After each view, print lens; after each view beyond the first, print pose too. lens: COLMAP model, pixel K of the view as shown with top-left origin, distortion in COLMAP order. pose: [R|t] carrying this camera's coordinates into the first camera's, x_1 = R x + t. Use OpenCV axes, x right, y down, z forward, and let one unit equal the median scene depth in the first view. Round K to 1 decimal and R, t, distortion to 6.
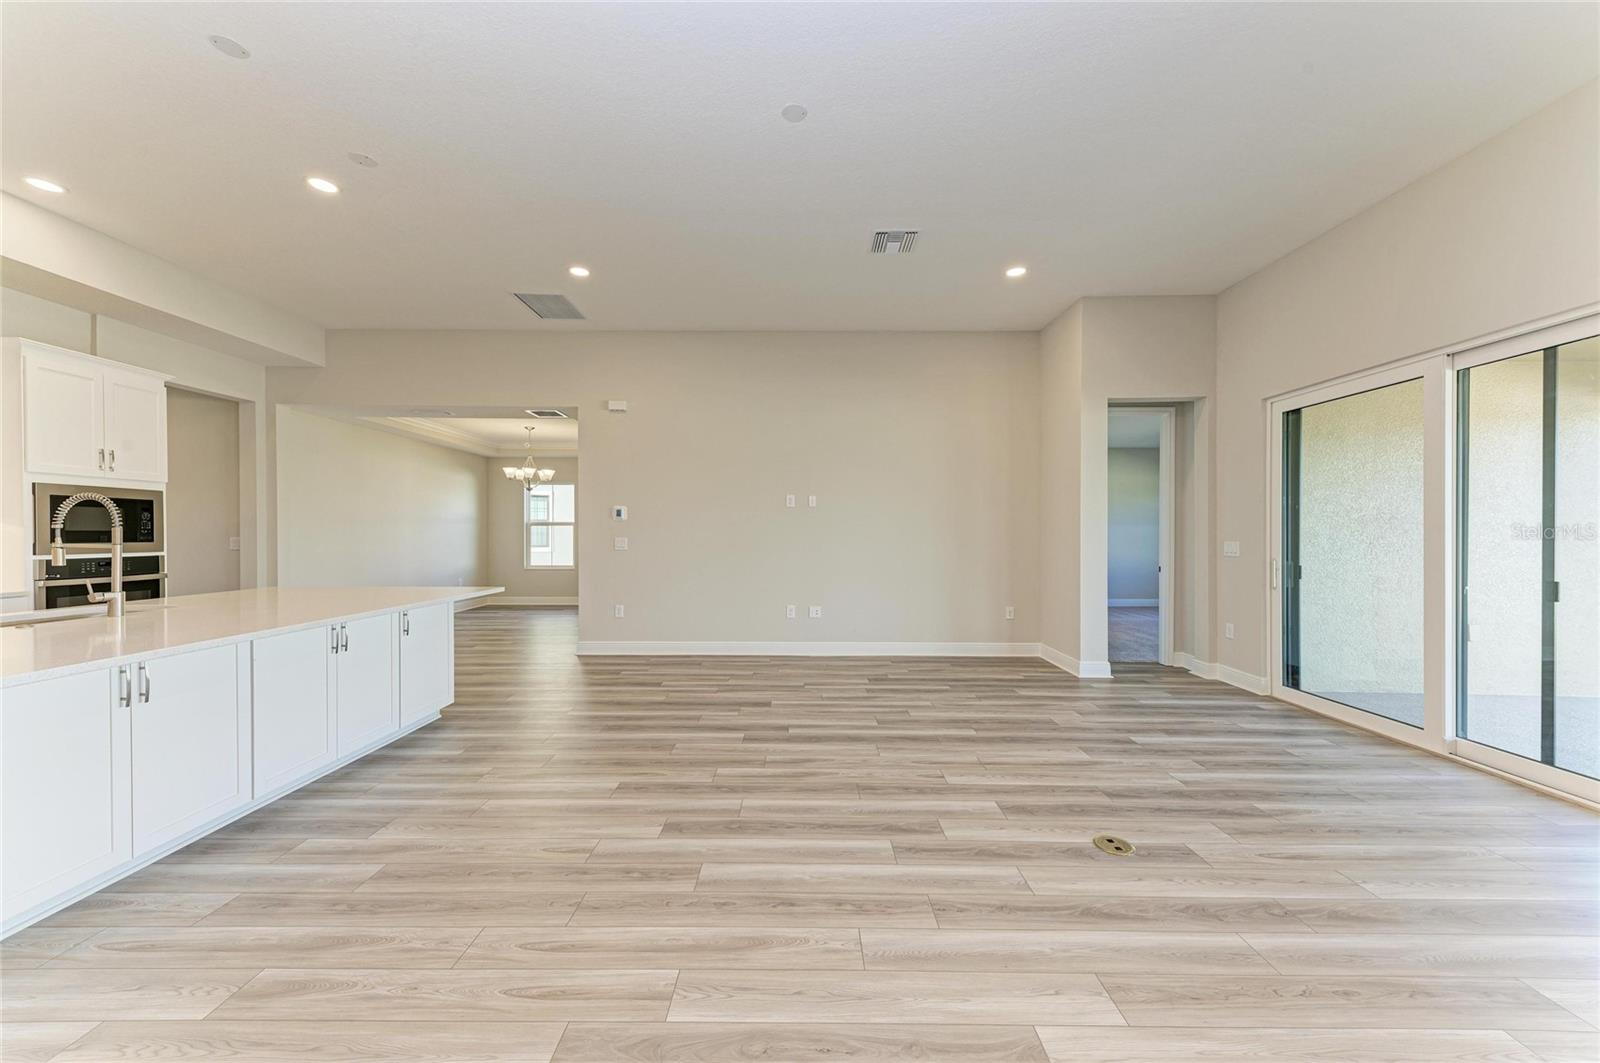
lens RADIAL K [[575.8, 0, 794.0], [0, 575.8, 536.3], [0, 0, 1]] dist [0.011606, -0.000013]
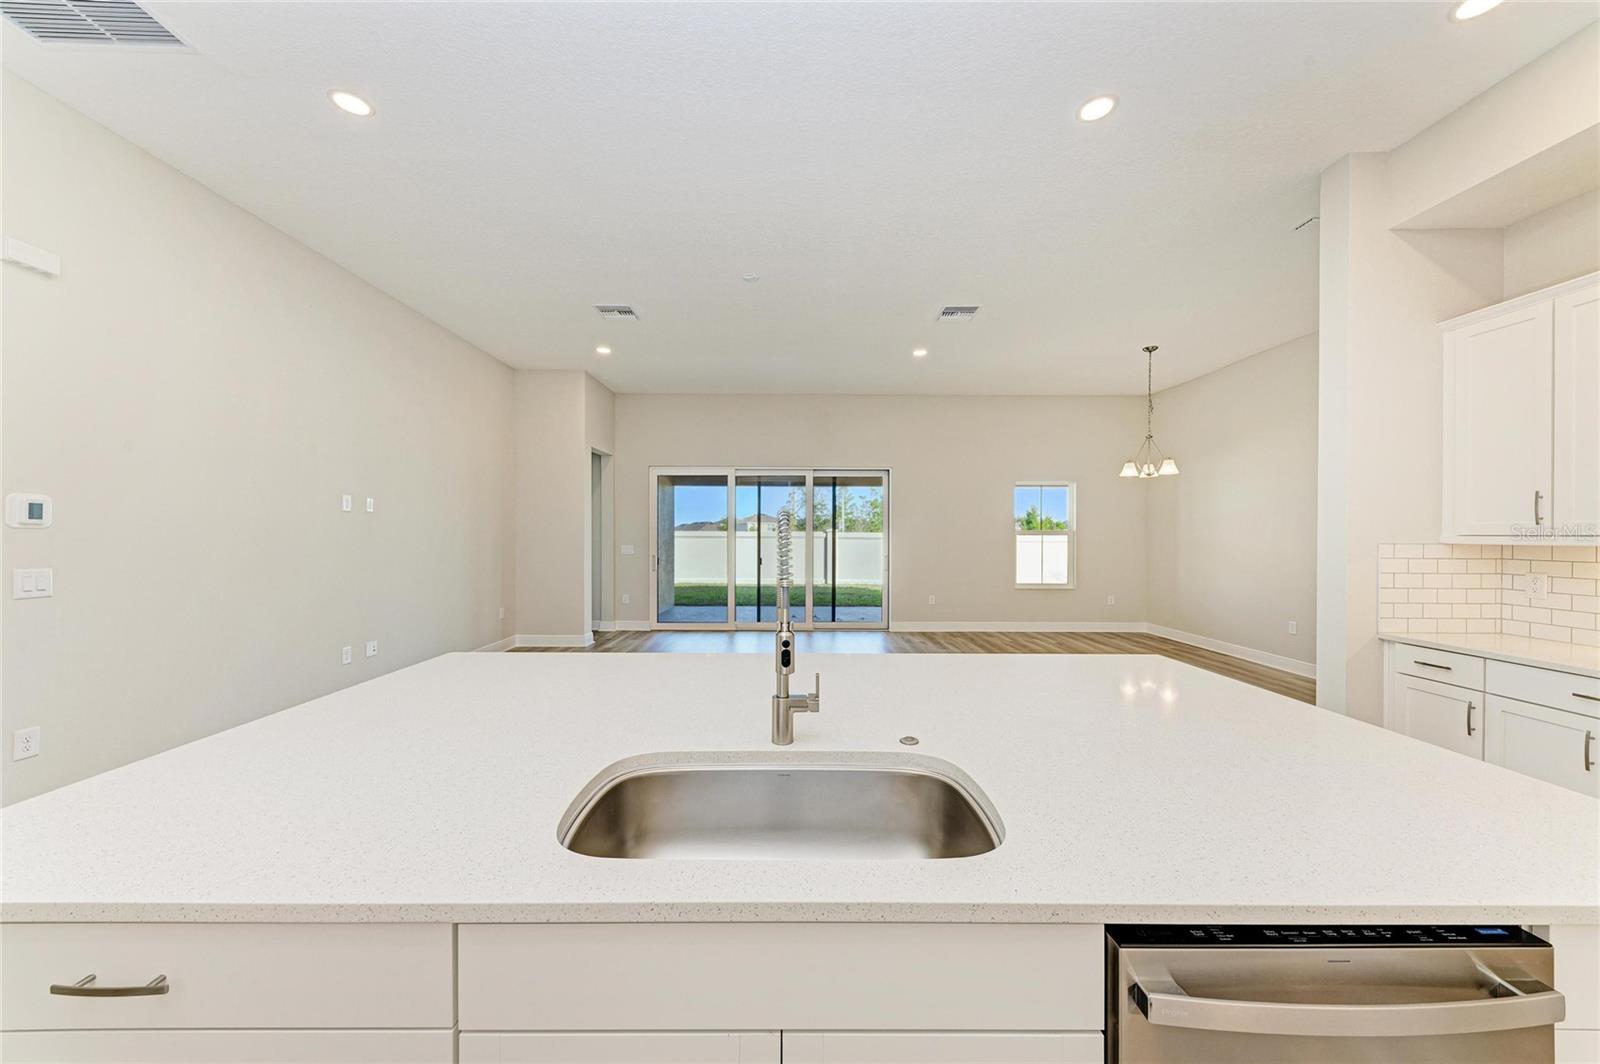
lens RADIAL K [[569.6, 0, 798.2], [0, 569.6, 535.4], [0, 0, 1]] dist [0.013611, -0.003571]
pose [[-0.028943, -0.005566, 0.999566, -1.214237], [-0.000102, 0.999985, 0.005566, -0.039512], [-0.999581, 0.000059, -0.028944, 0.734124]]
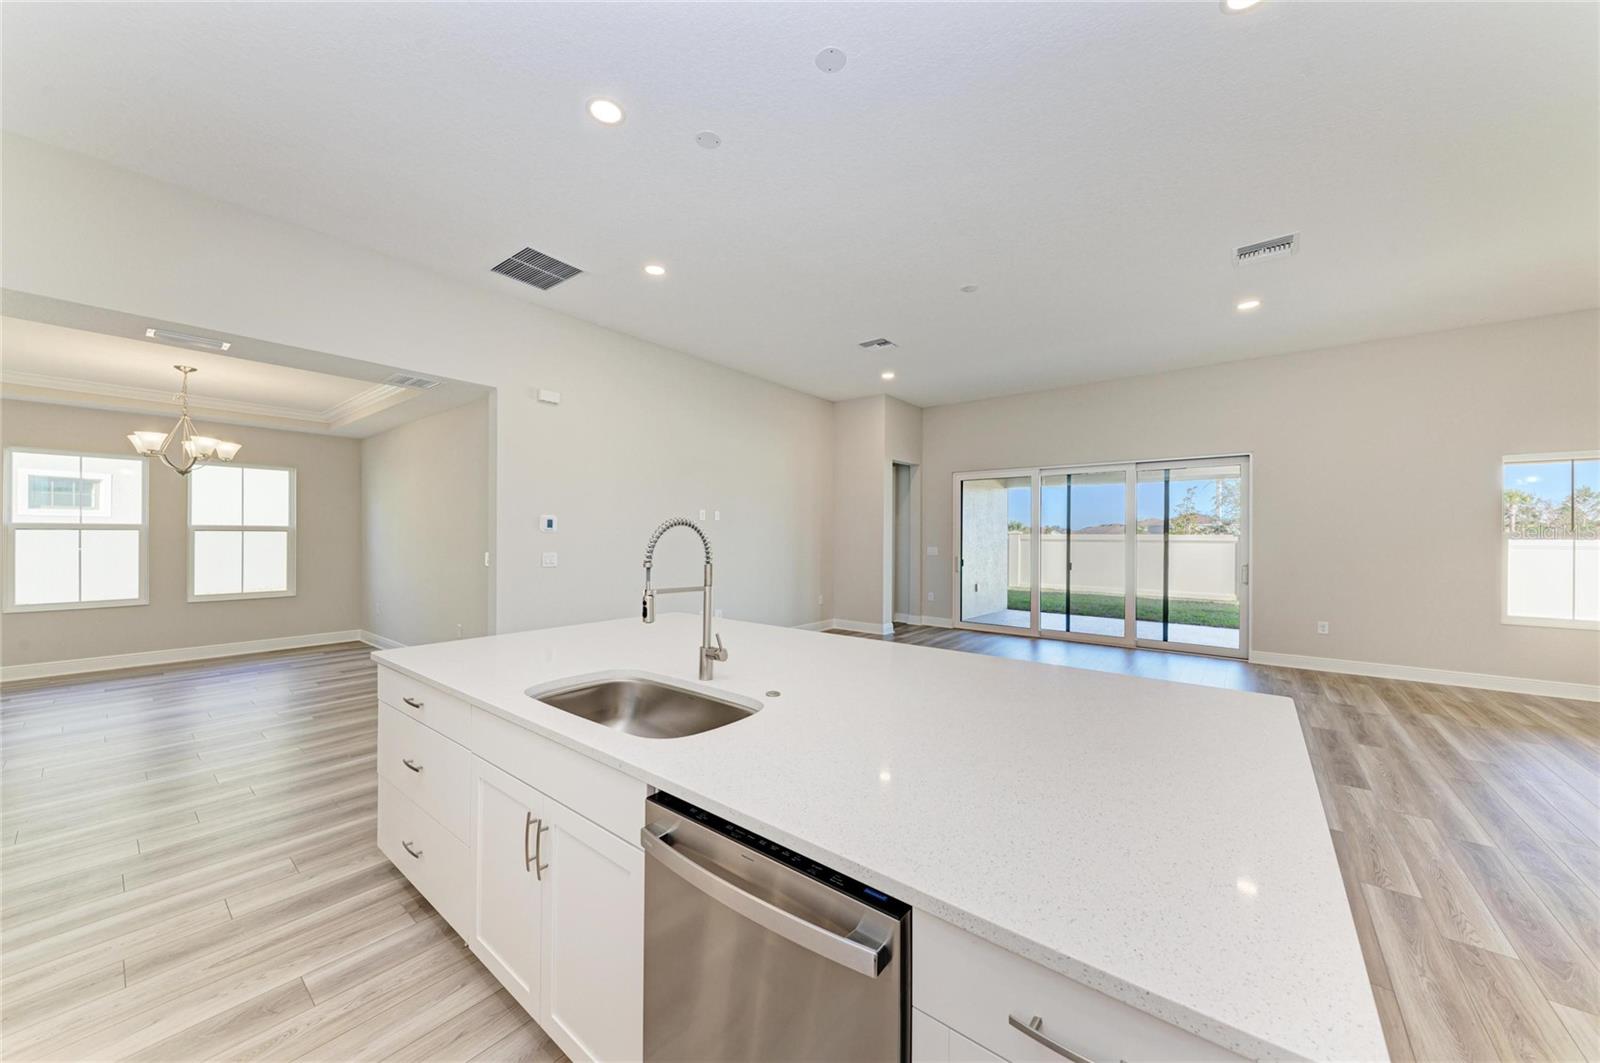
lens RADIAL K [[569.6, 0, 798.2], [0, 569.6, 534.9], [0, 0, 1]] dist [0.013611, -0.003571]
pose [[0.611891, 0.000681, 0.790941, -1.213186], [-0.000785, 1.000000, -0.000253, -0.038171], [-0.790941, -0.000466, 0.611892, 0.322545]]
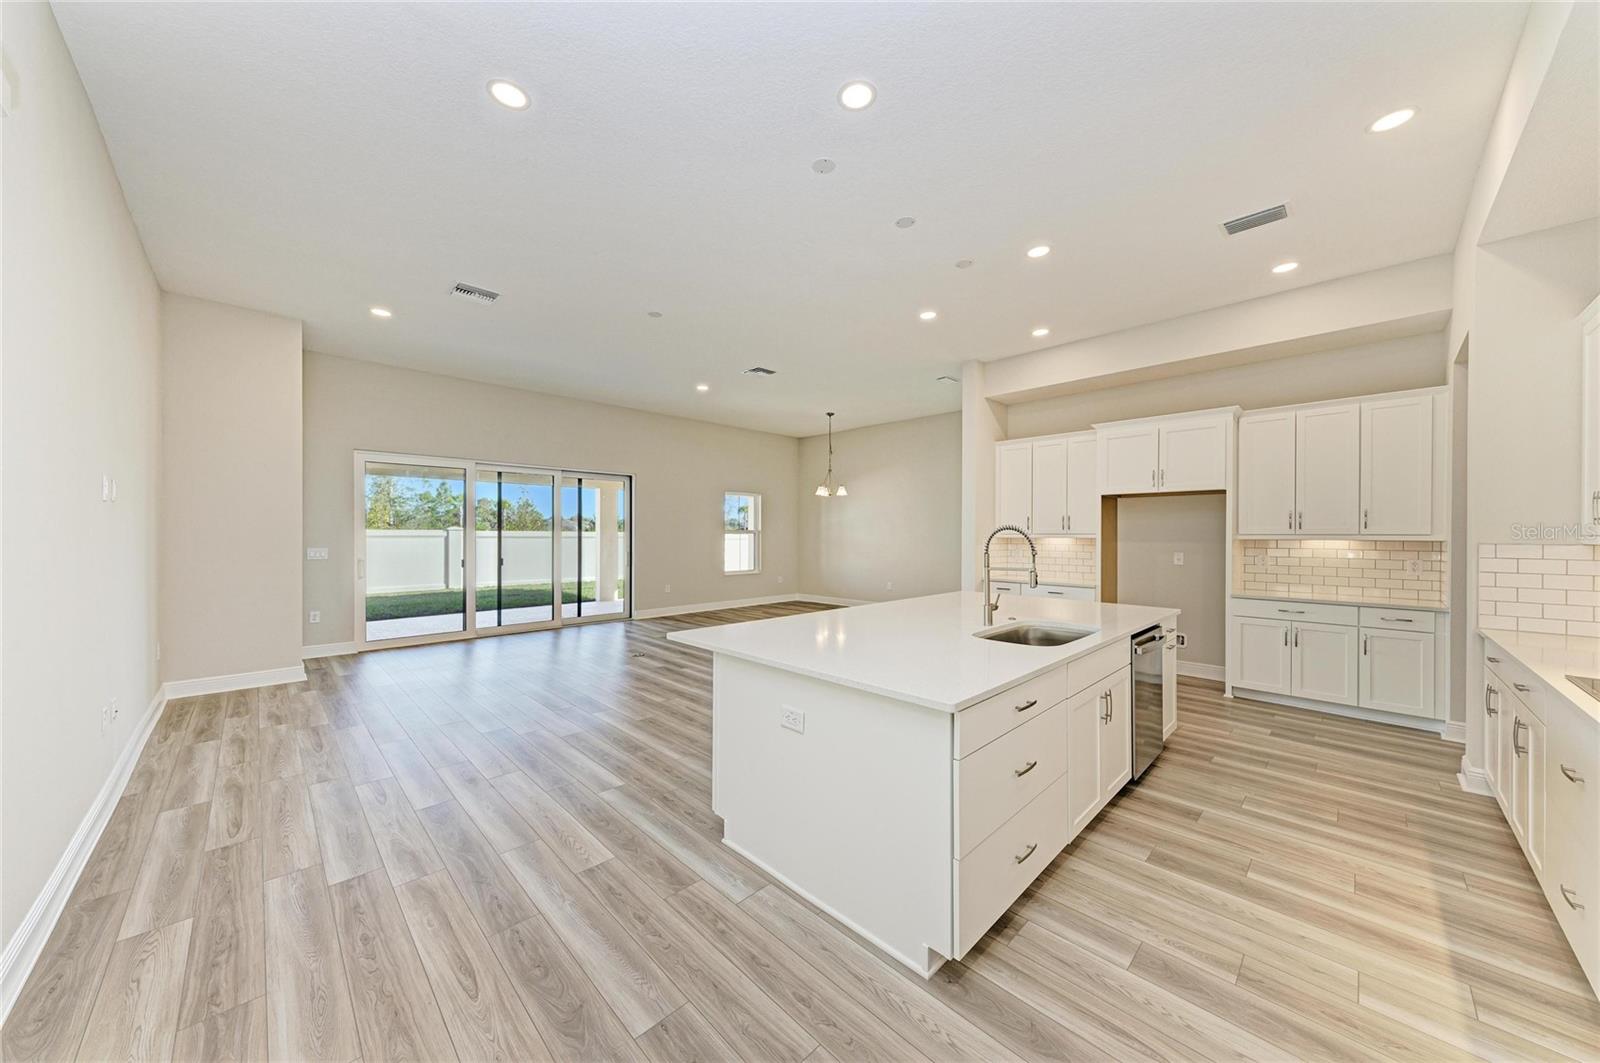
lens RADIAL K [[542.2, 0, 818.2], [0, 542.2, 533.9], [0, 0, 1]] dist [0.014134, 0.000054]
pose [[-0.730821, -0.005245, 0.682549, -1.212193], [-0.002104, 0.999983, 0.005431, -0.043784], [-0.682566, 0.002533, -0.730819, 1.506971]]
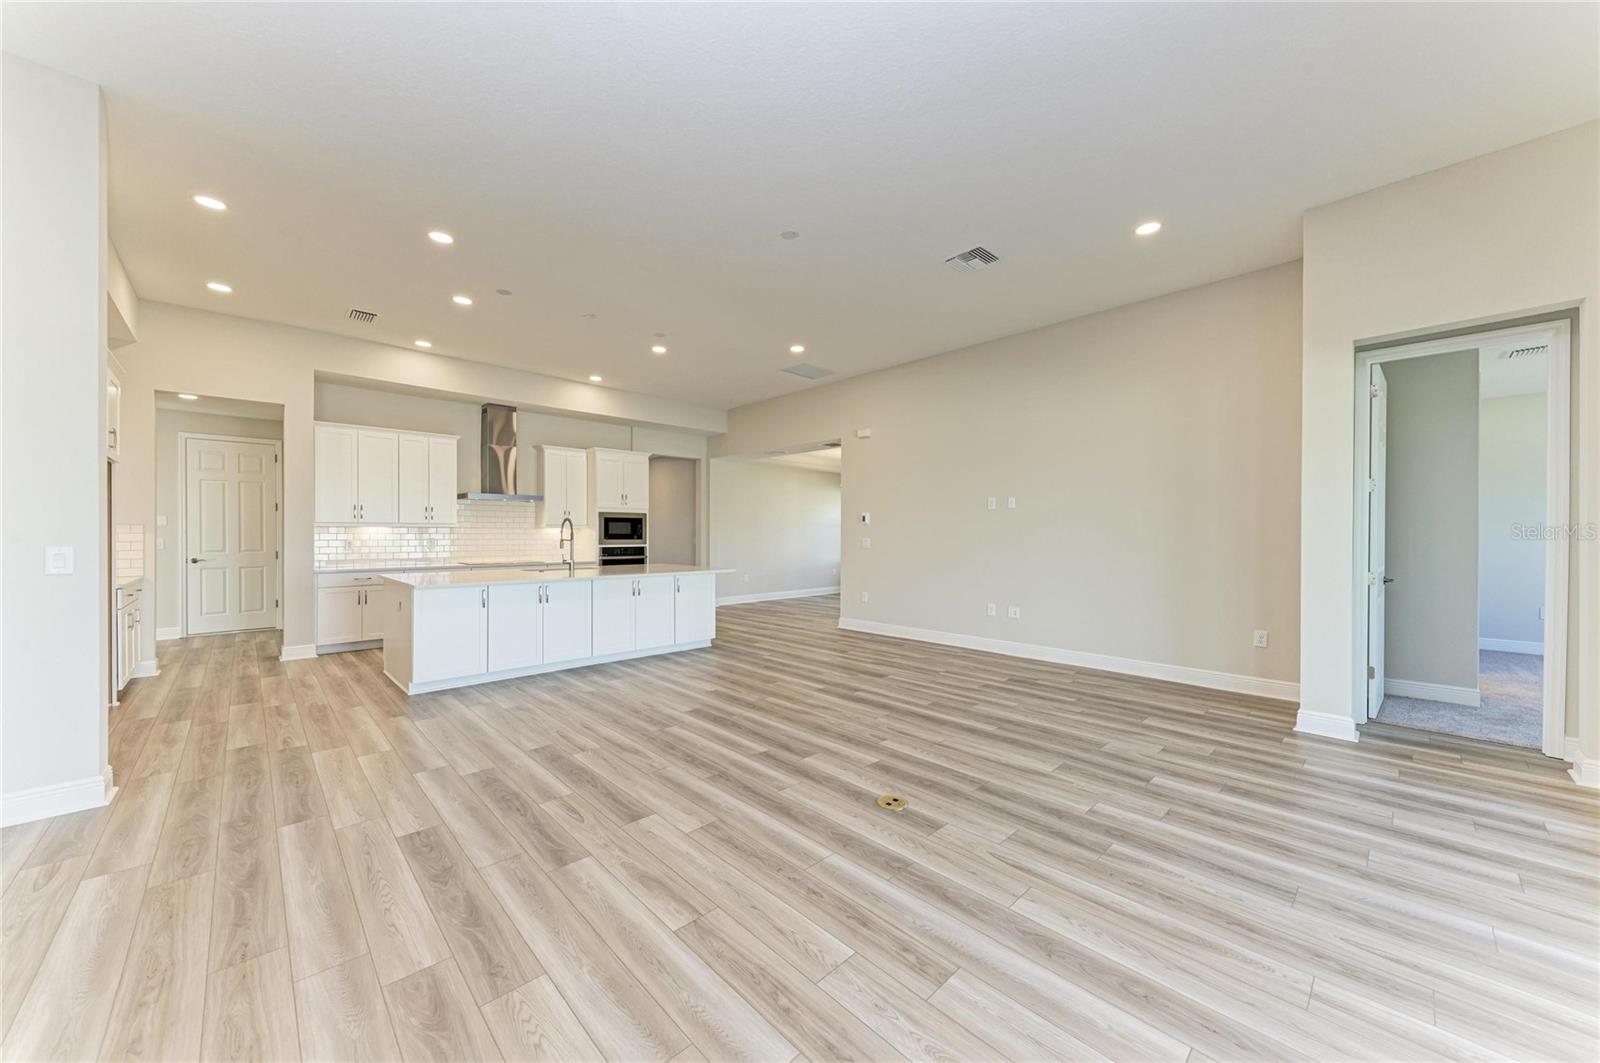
lens RADIAL K [[575.8, 0, 794.0], [0, 575.8, 536.3], [0, 0, 1]] dist [0.011606, -0.000013]
pose [[0.690713, 0.001184, -0.723128, 0.813445], [-0.003510, 0.999992, -0.001715, 0.001165], [0.723121, 0.003723, 0.690712, 0.036905]]
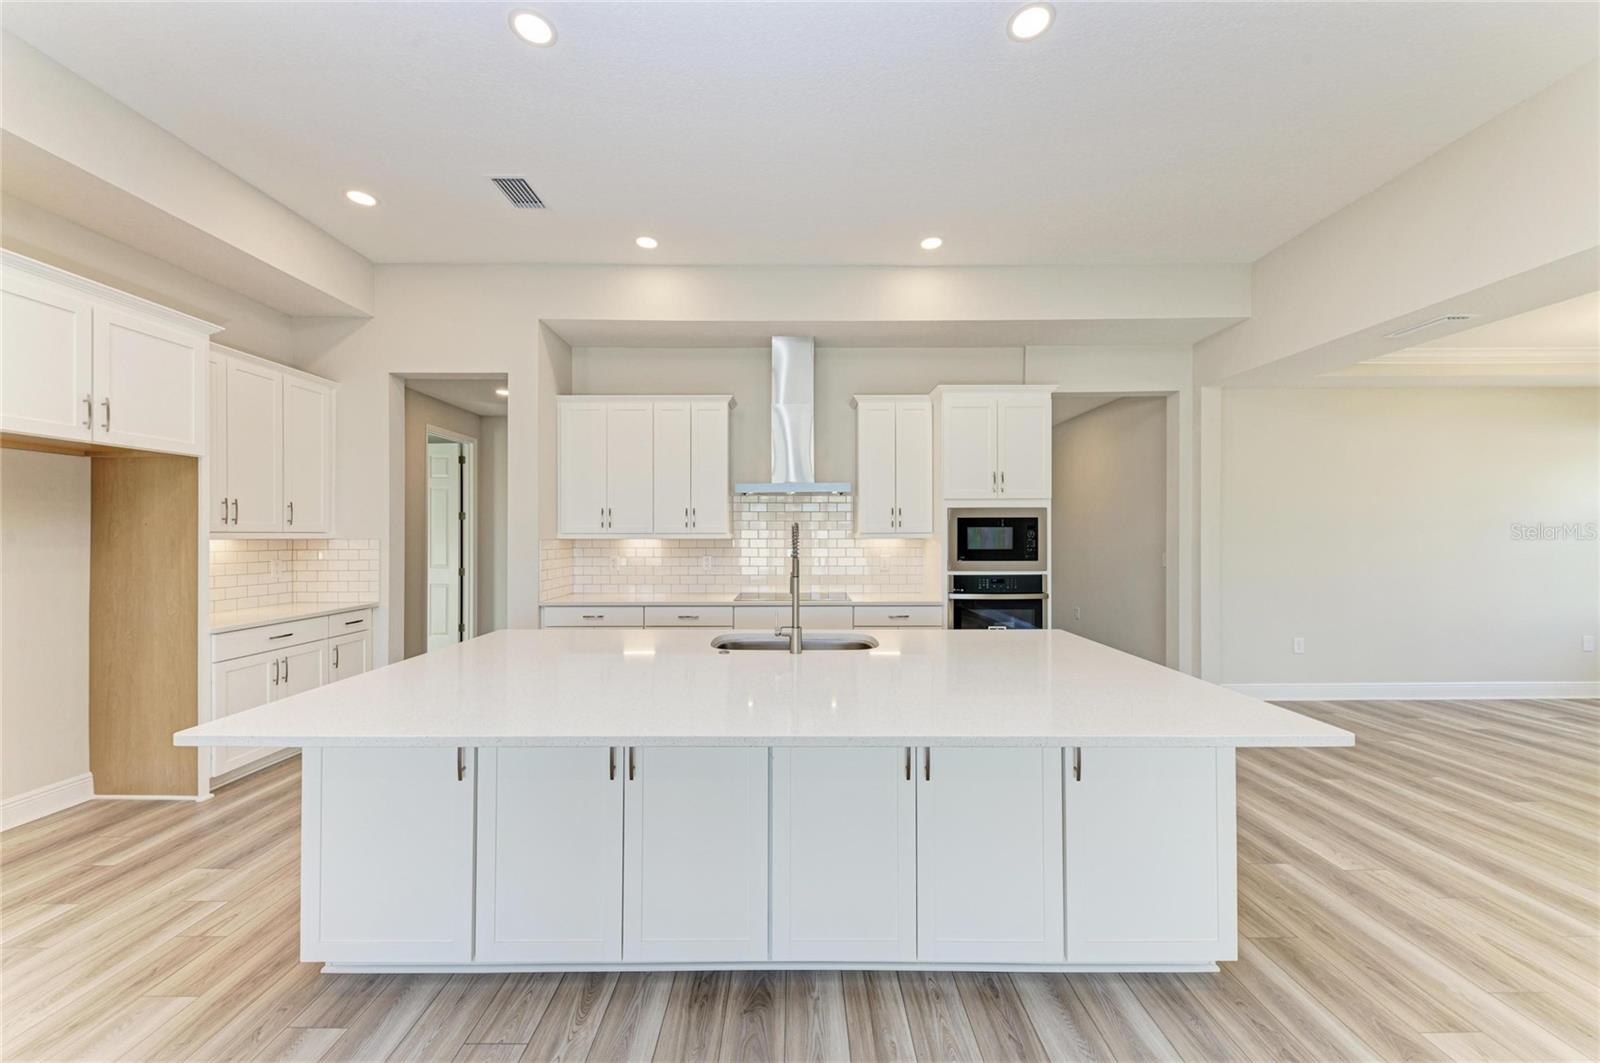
lens RADIAL K [[597.0, 0, 786.0], [0, 597.0, 534.2], [0, 0, 1]] dist [0.009022, -0.000034]
pose [[0.018744, 0.000821, -0.999824, -0.136233], [-0.004969, 0.999987, 0.000728, -0.040924], [0.999812, 0.004955, 0.018748, 0.696112]]
